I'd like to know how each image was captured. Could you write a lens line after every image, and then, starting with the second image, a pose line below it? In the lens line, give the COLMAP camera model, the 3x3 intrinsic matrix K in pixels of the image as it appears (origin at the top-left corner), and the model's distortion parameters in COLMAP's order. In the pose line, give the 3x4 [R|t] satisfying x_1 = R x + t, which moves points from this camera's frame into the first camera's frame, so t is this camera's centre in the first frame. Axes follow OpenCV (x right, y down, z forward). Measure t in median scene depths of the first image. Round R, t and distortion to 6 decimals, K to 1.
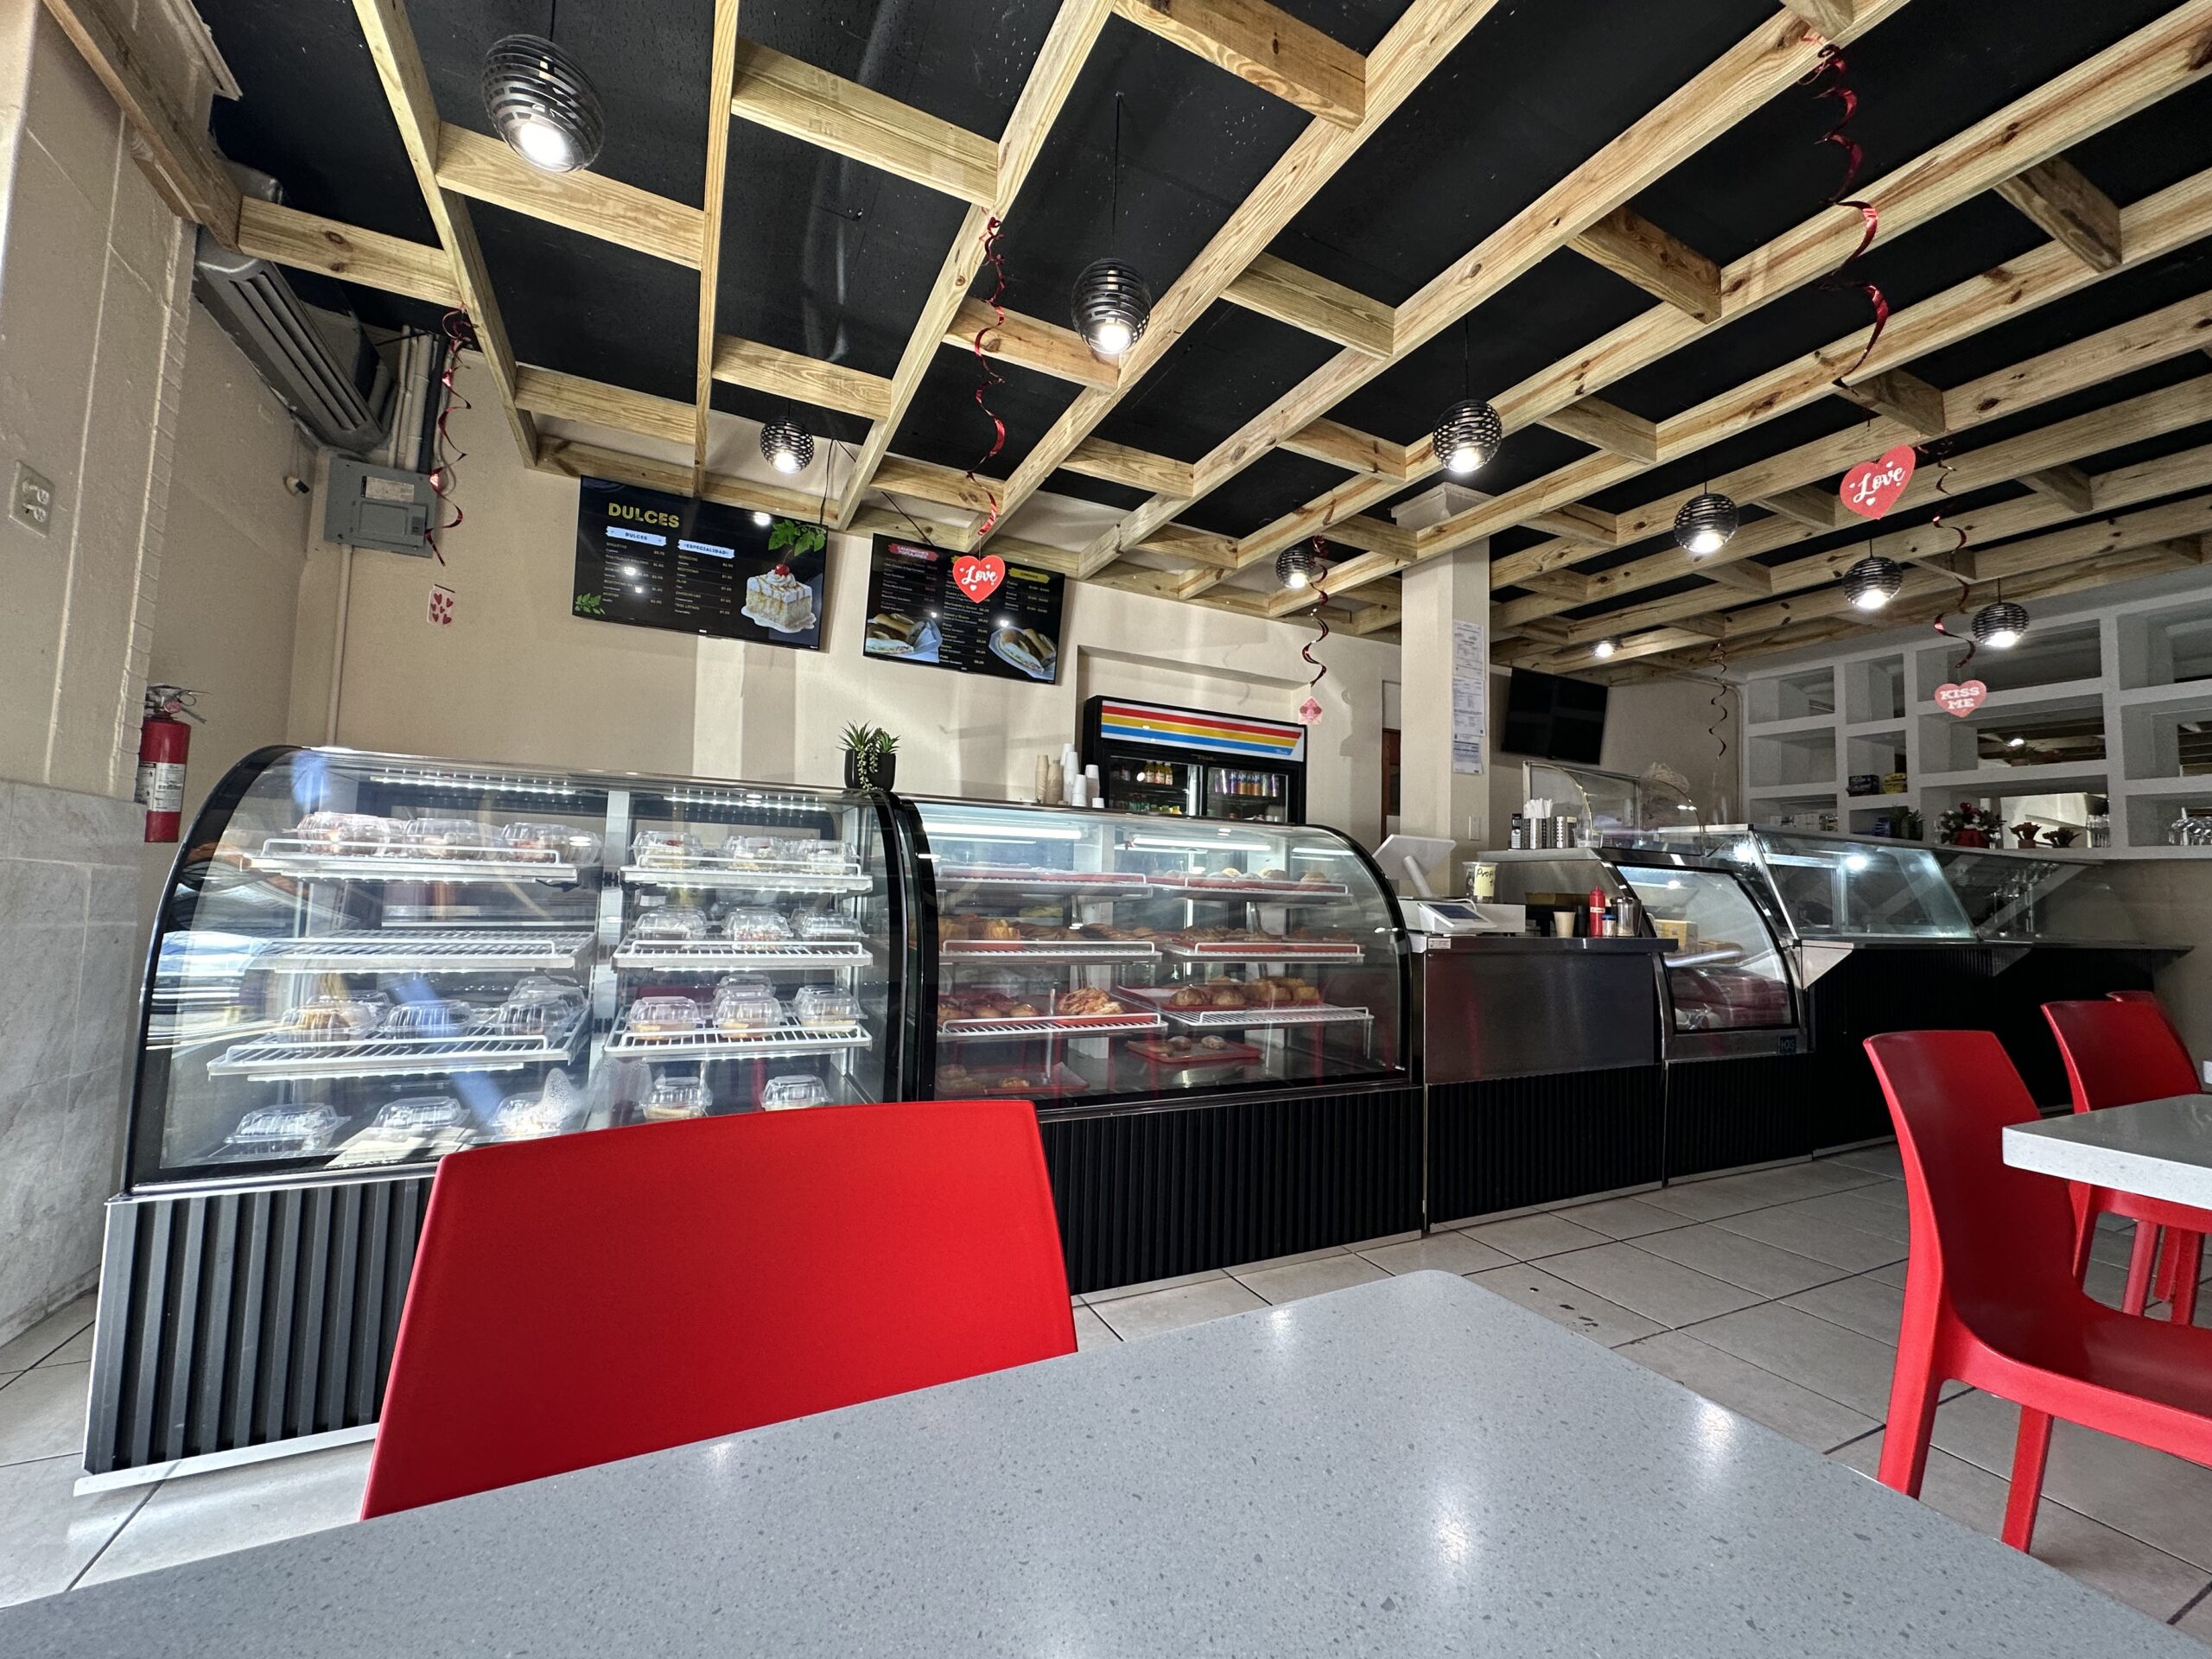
lens RADIAL K [[917.9, 0, 1106.0], [0, 917.9, 829.5], [0, 0, 1]] dist [-0.001469, -0.000306]
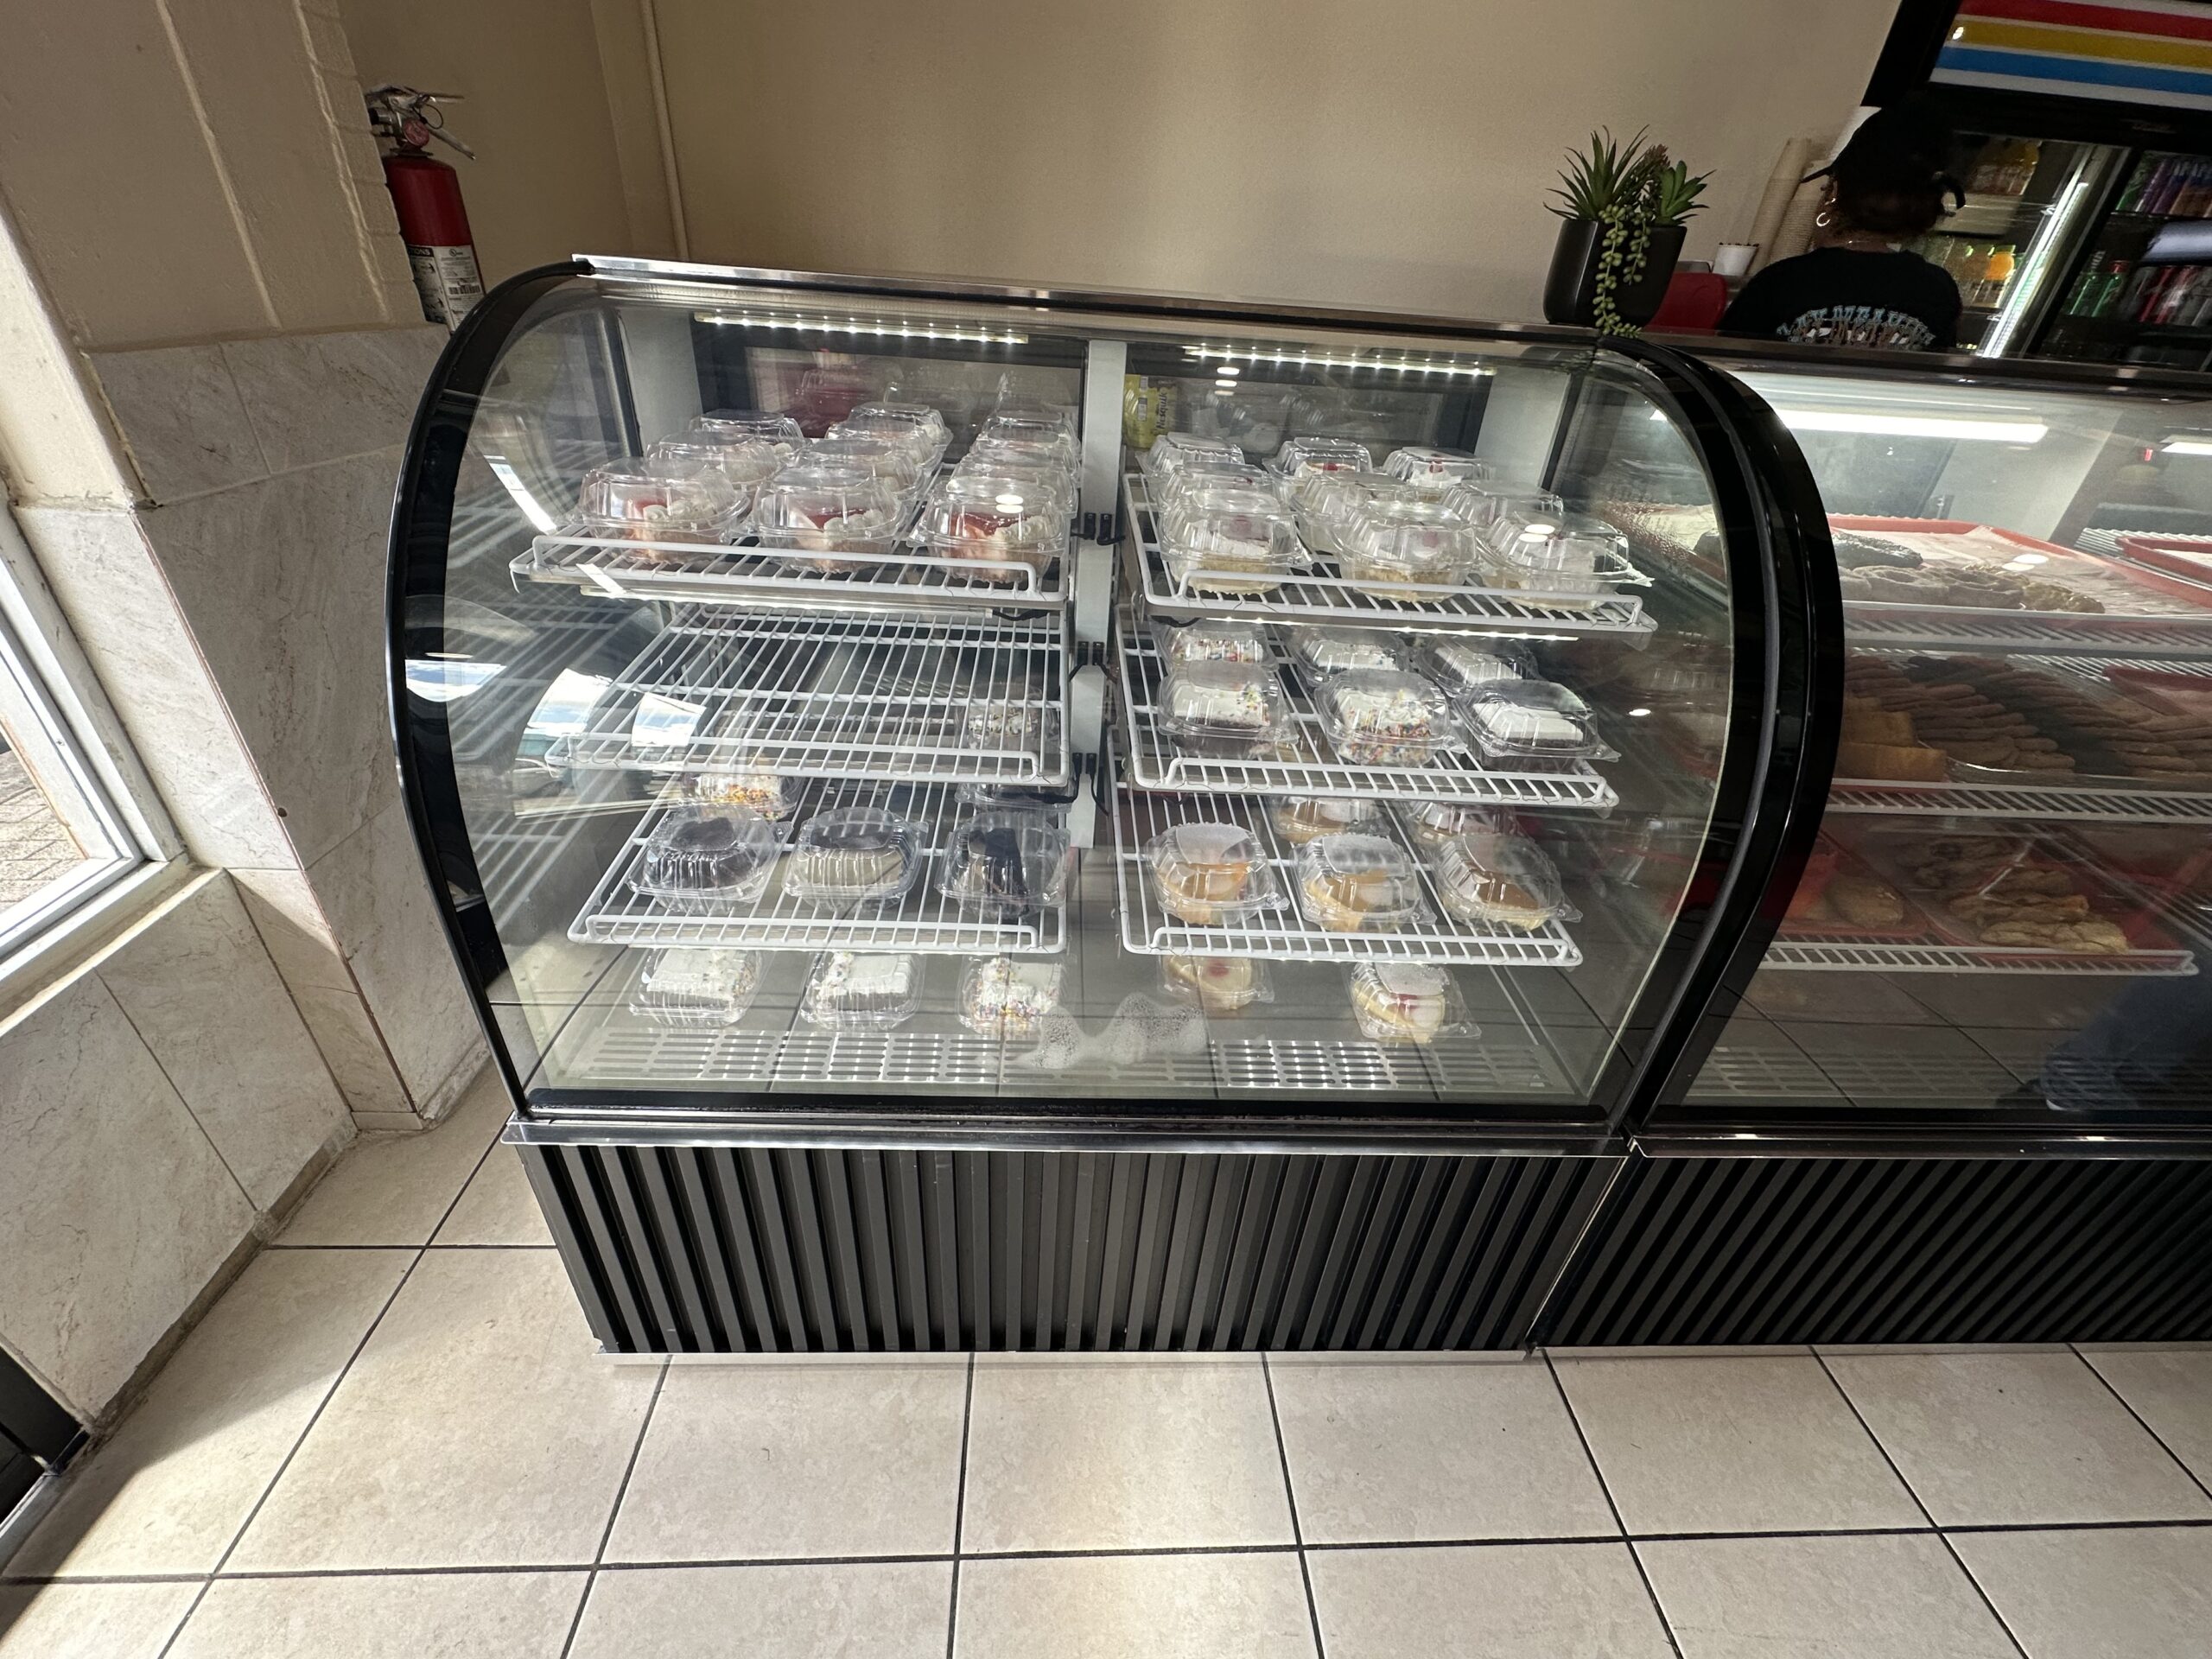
lens RADIAL K [[917.9, 0, 1106.0], [0, 917.9, 829.5], [0, 0, 1]] dist [-0.001469, -0.000306]
pose [[0.922547, 0.229131, -0.310494, -0.323039], [-0.004237, 0.810594, 0.585593, -0.119731], [0.385862, -0.538922, 0.748782, 0.493874]]
